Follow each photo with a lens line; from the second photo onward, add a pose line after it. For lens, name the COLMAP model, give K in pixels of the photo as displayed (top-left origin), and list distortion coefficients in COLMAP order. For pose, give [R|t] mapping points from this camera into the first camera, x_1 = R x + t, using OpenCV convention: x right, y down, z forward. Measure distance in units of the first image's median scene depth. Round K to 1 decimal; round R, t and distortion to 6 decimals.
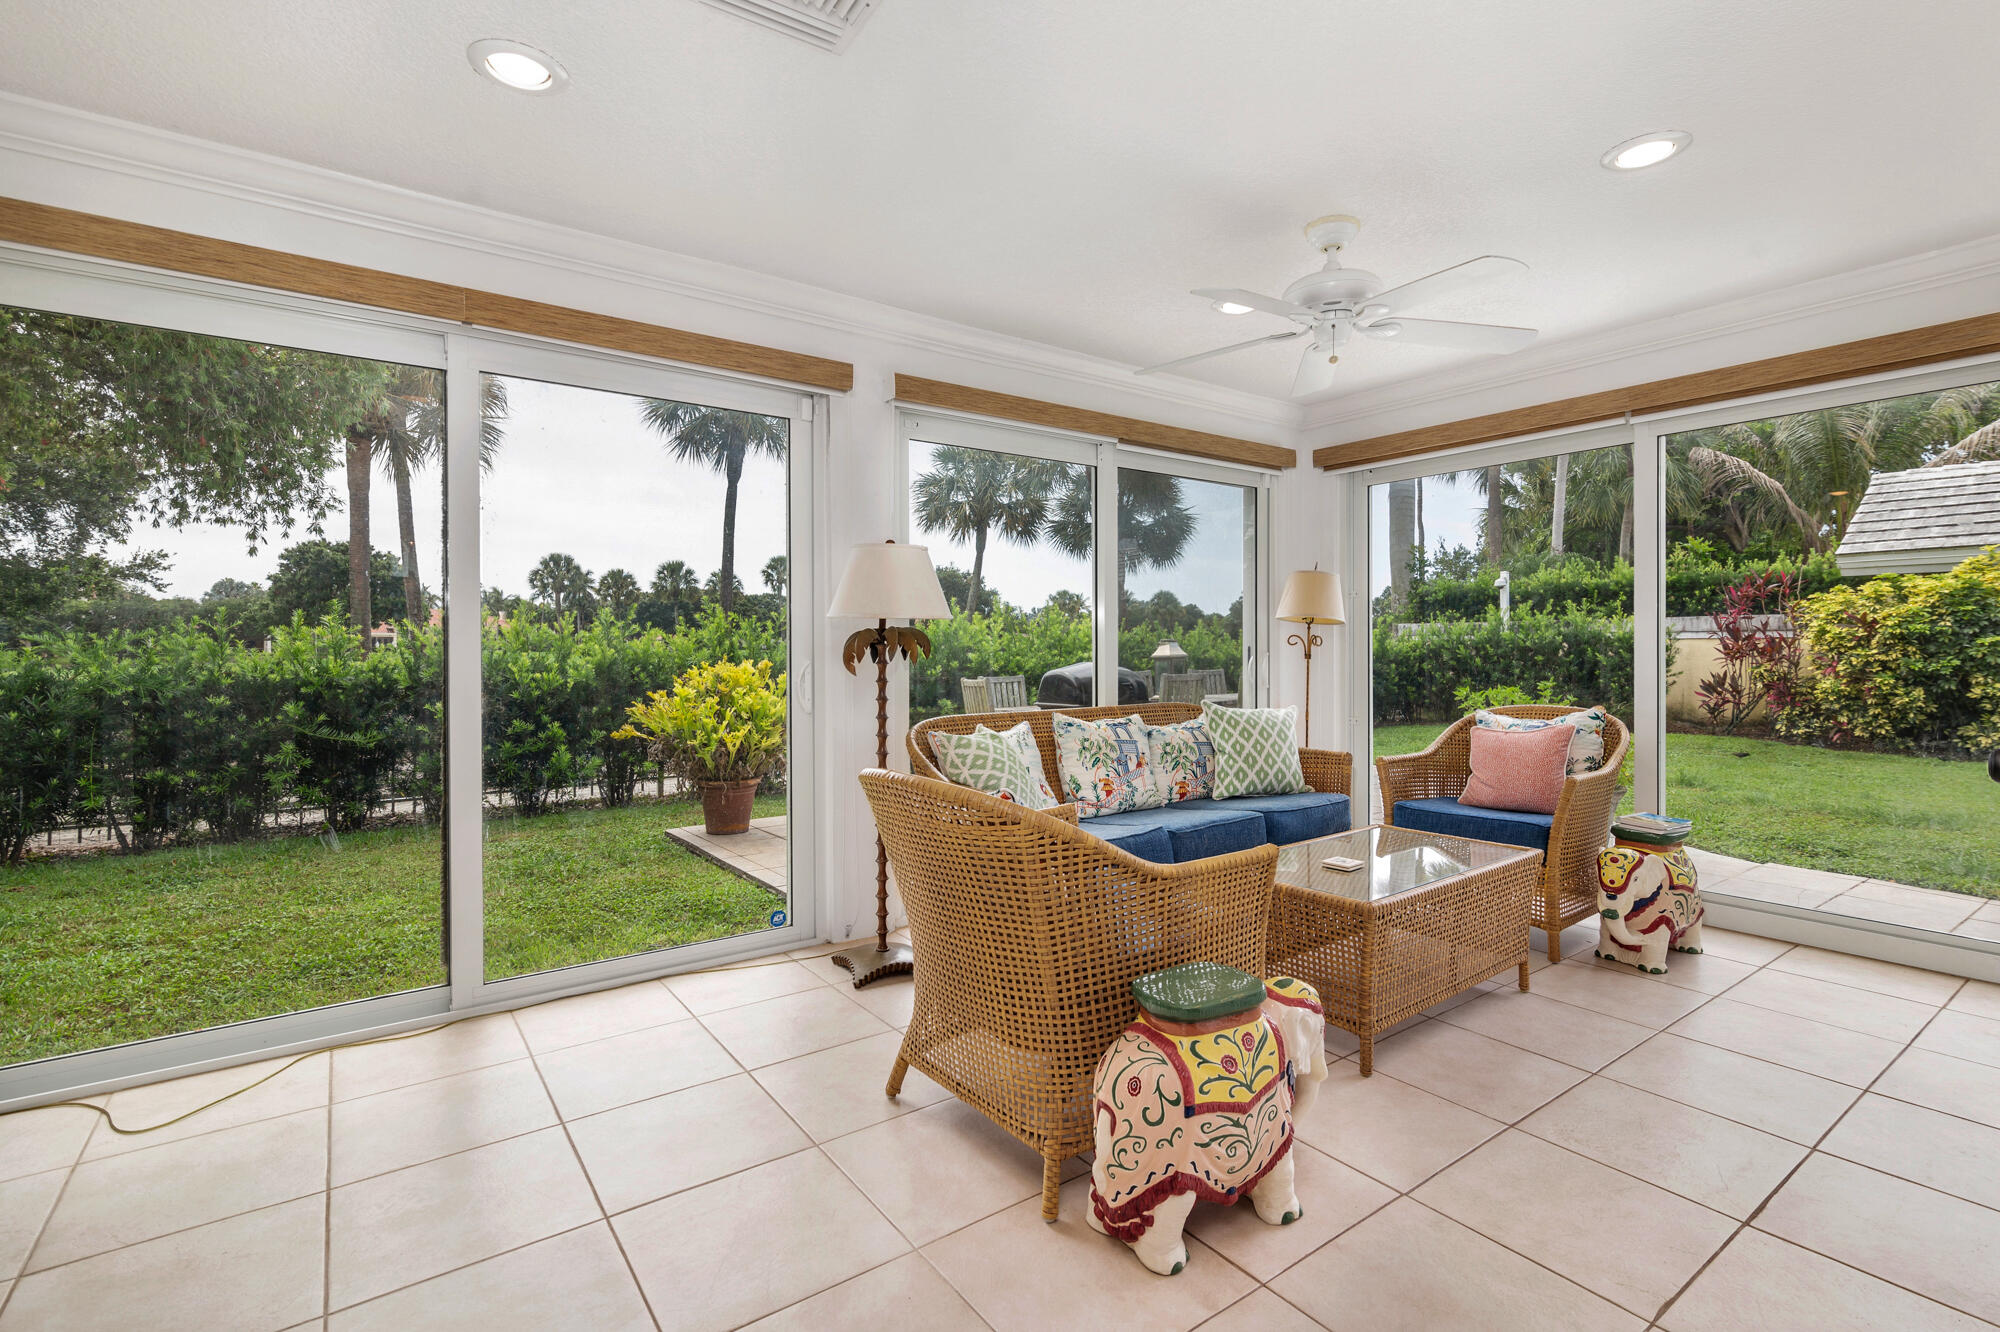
lens RADIAL K [[918.1, 0, 1000.1], [0, 918.1, 654.3], [0, 0, 1]] dist [0.002842, -0.001262]
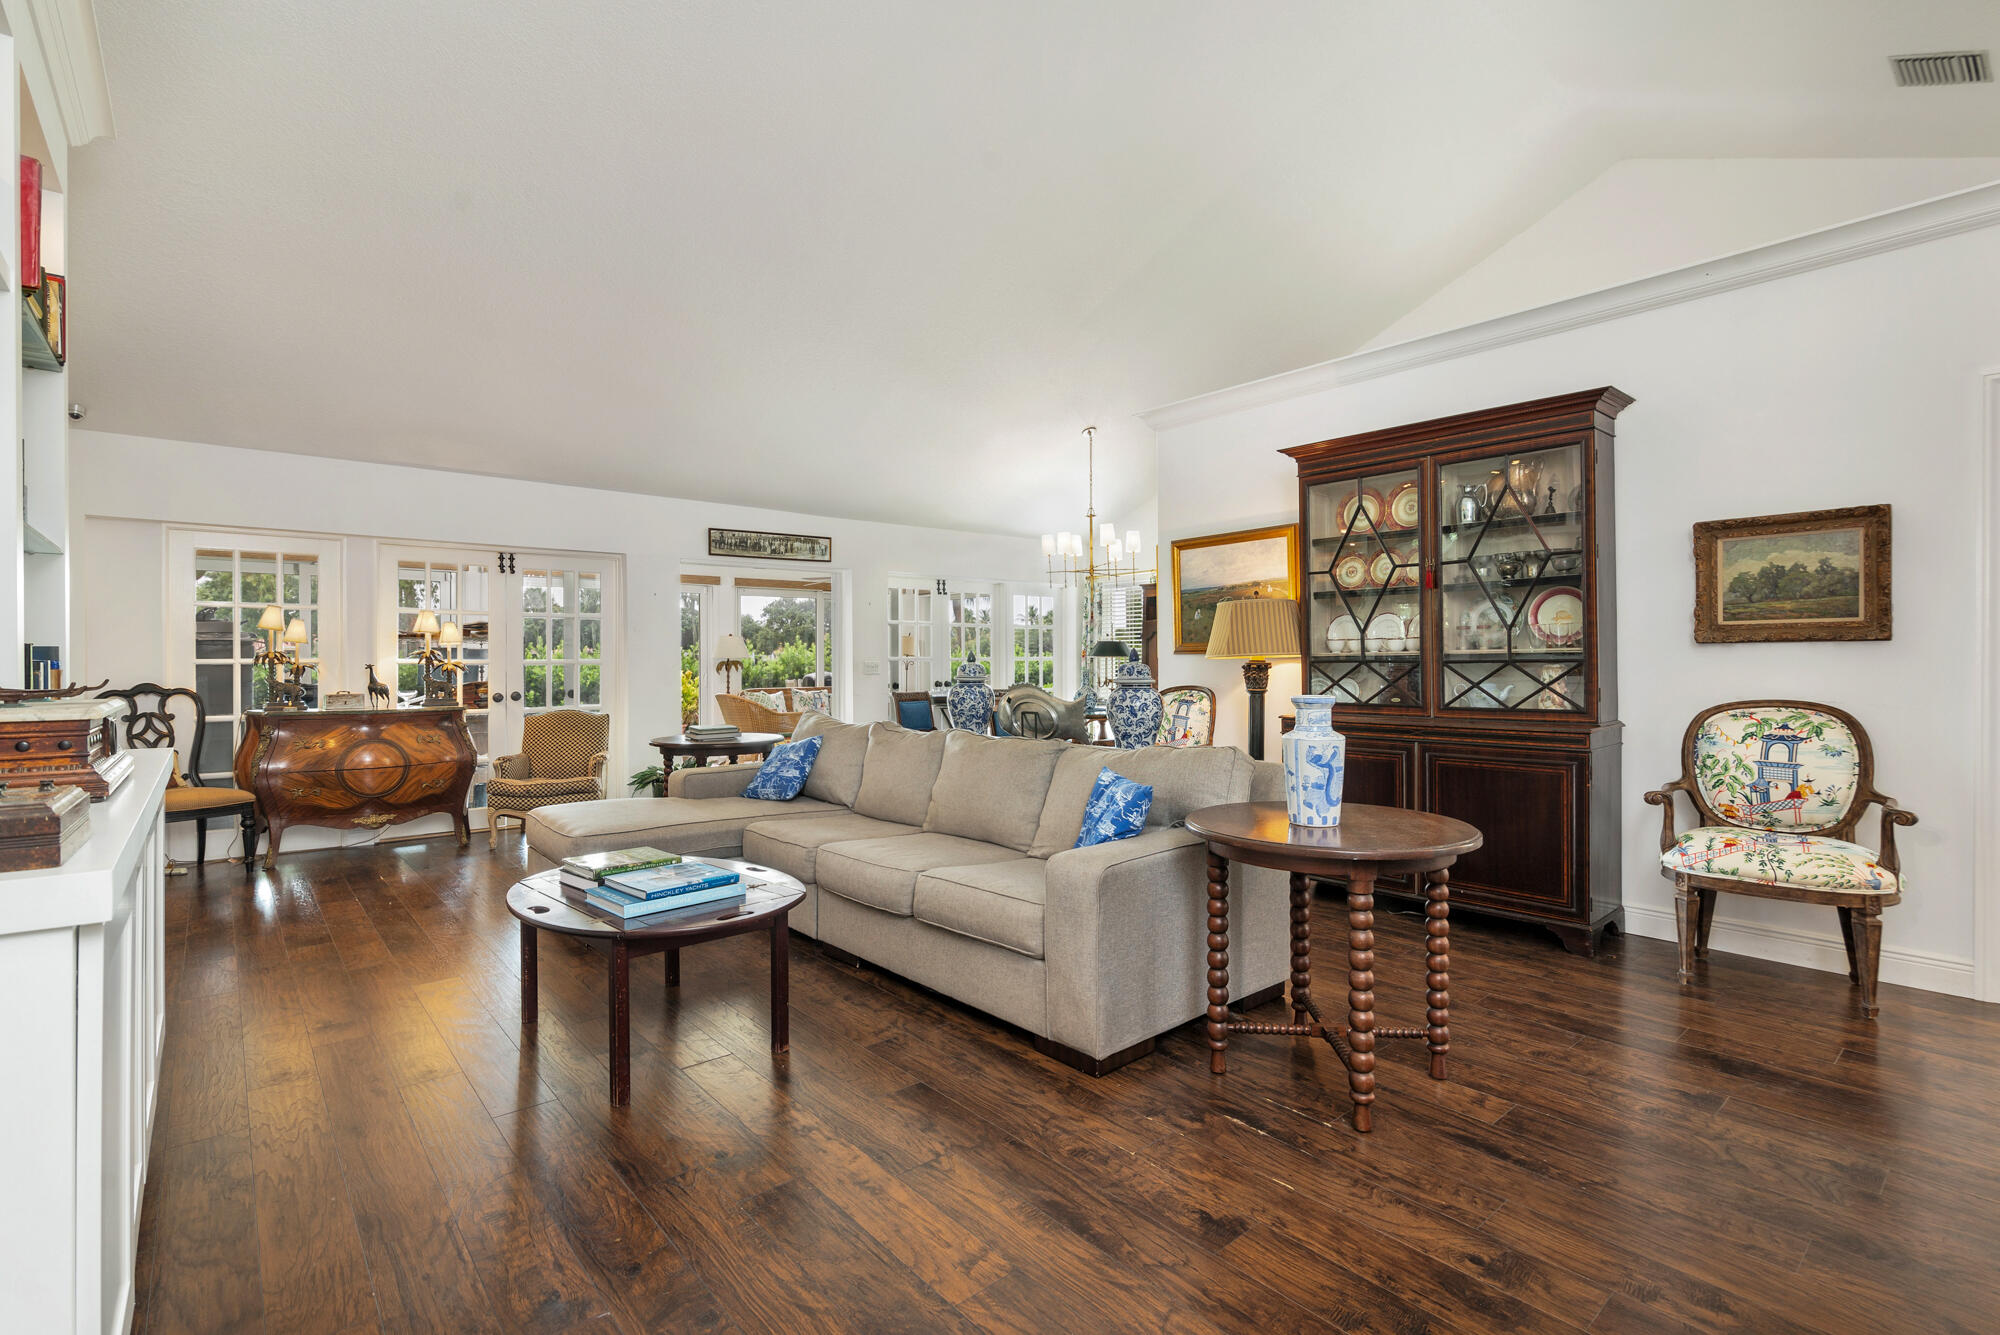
lens RADIAL K [[918.1, 0, 1005.8], [0, 918.1, 659.7], [0, 0, 1]] dist [0.002842, -0.001262]
pose [[0.995879, -0.000973, 0.090683, 0.578074], [0.001681, 0.999969, -0.007726, -0.004865], [-0.090672, 0.007846, 0.995850, -2.433324]]
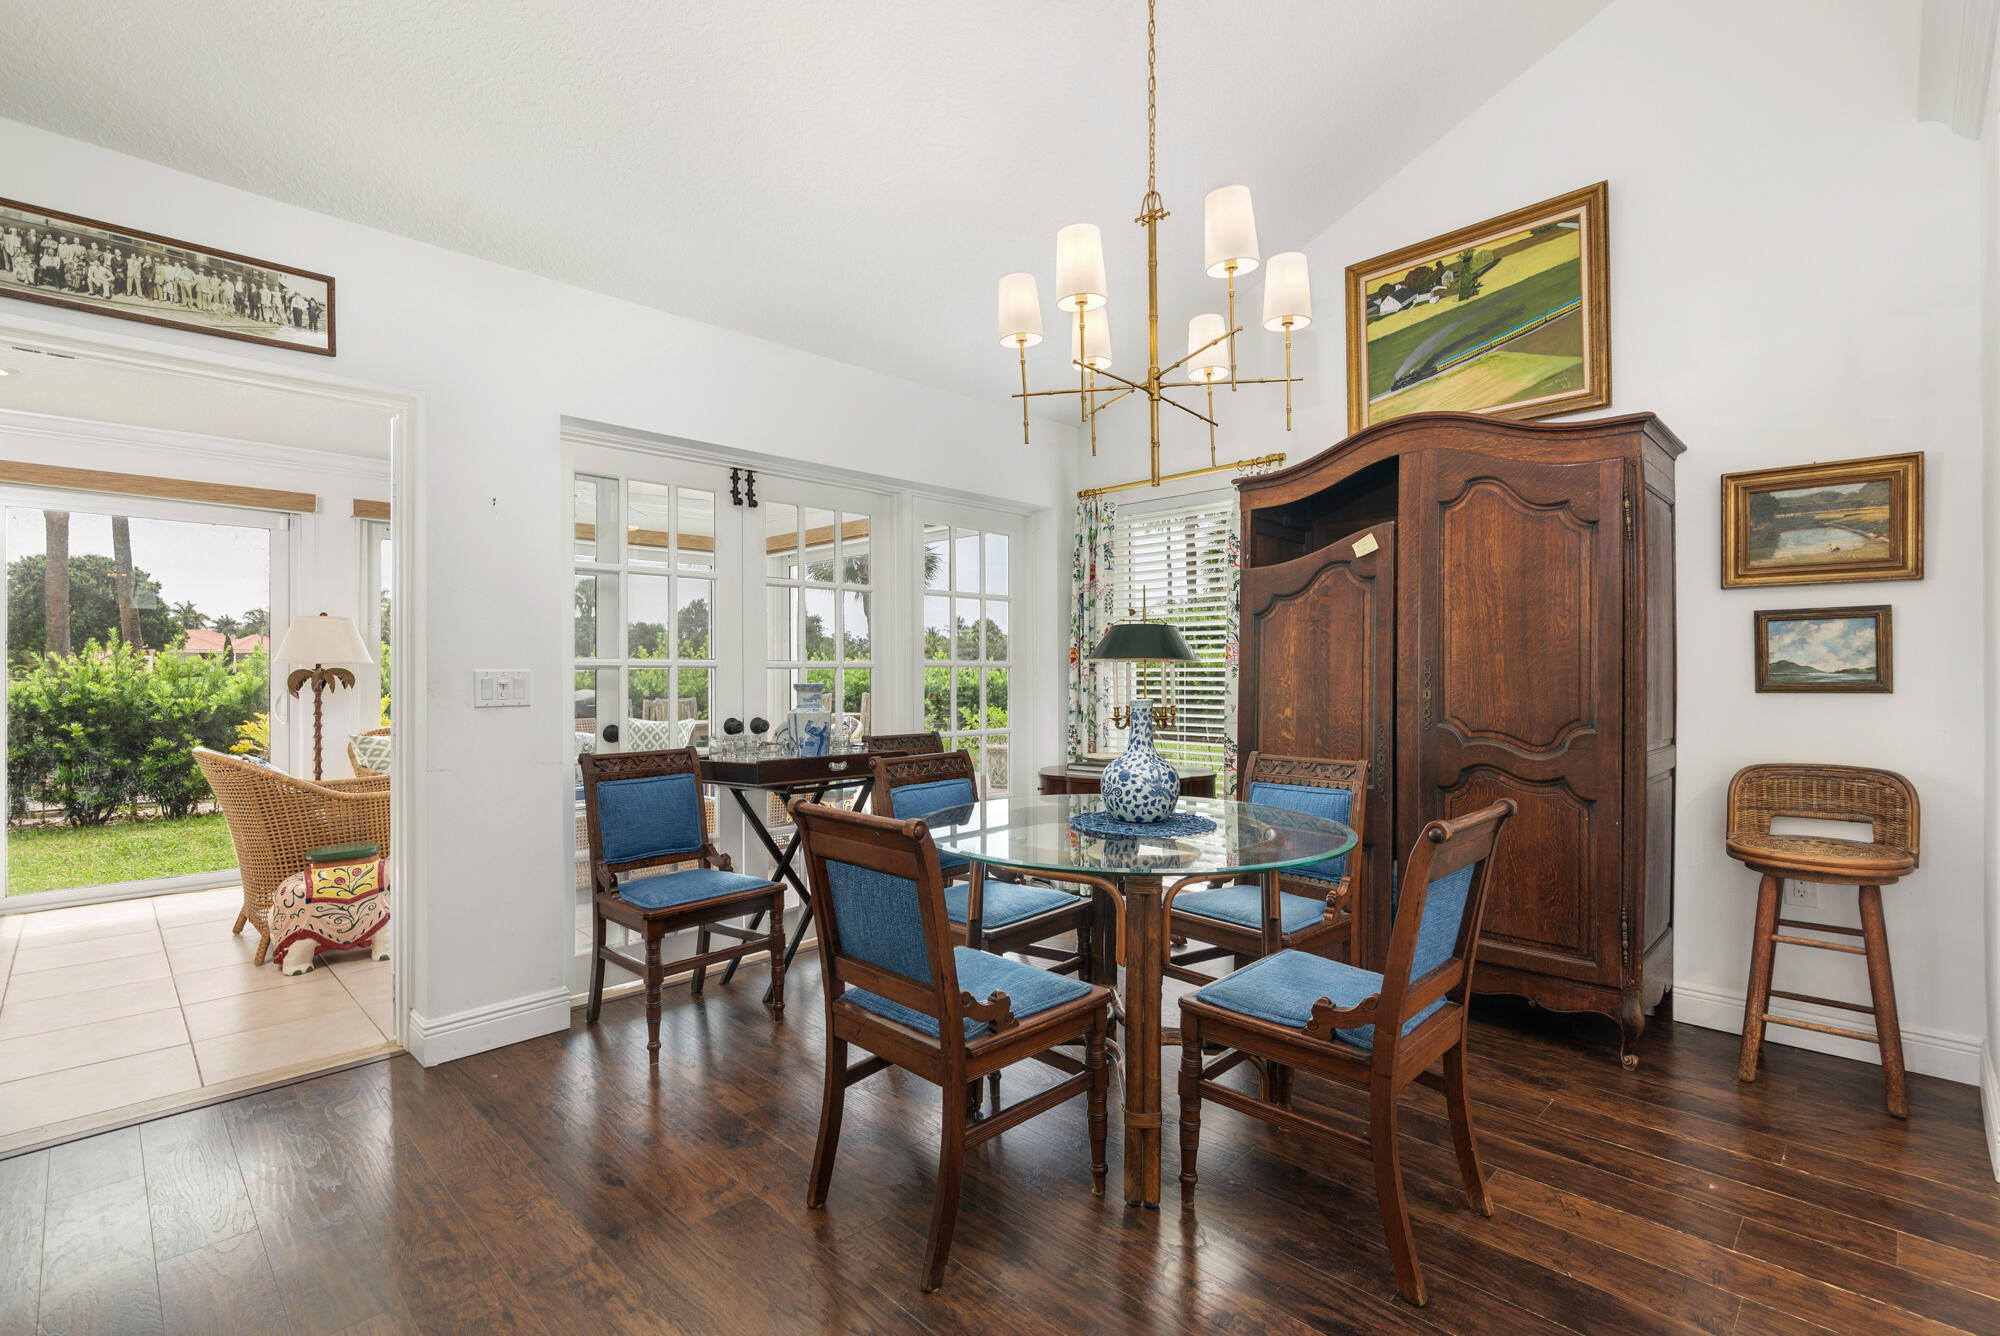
lens RADIAL K [[918.1, 0, 993.1], [0, 918.1, 667.3], [0, 0, 1]] dist [0.002842, -0.001262]
pose [[0.988316, -0.000066, 0.152420, 0.776984], [0.001683, 0.999944, -0.010475, -0.012525], [-0.152411, 0.010609, 0.988260, -0.730998]]
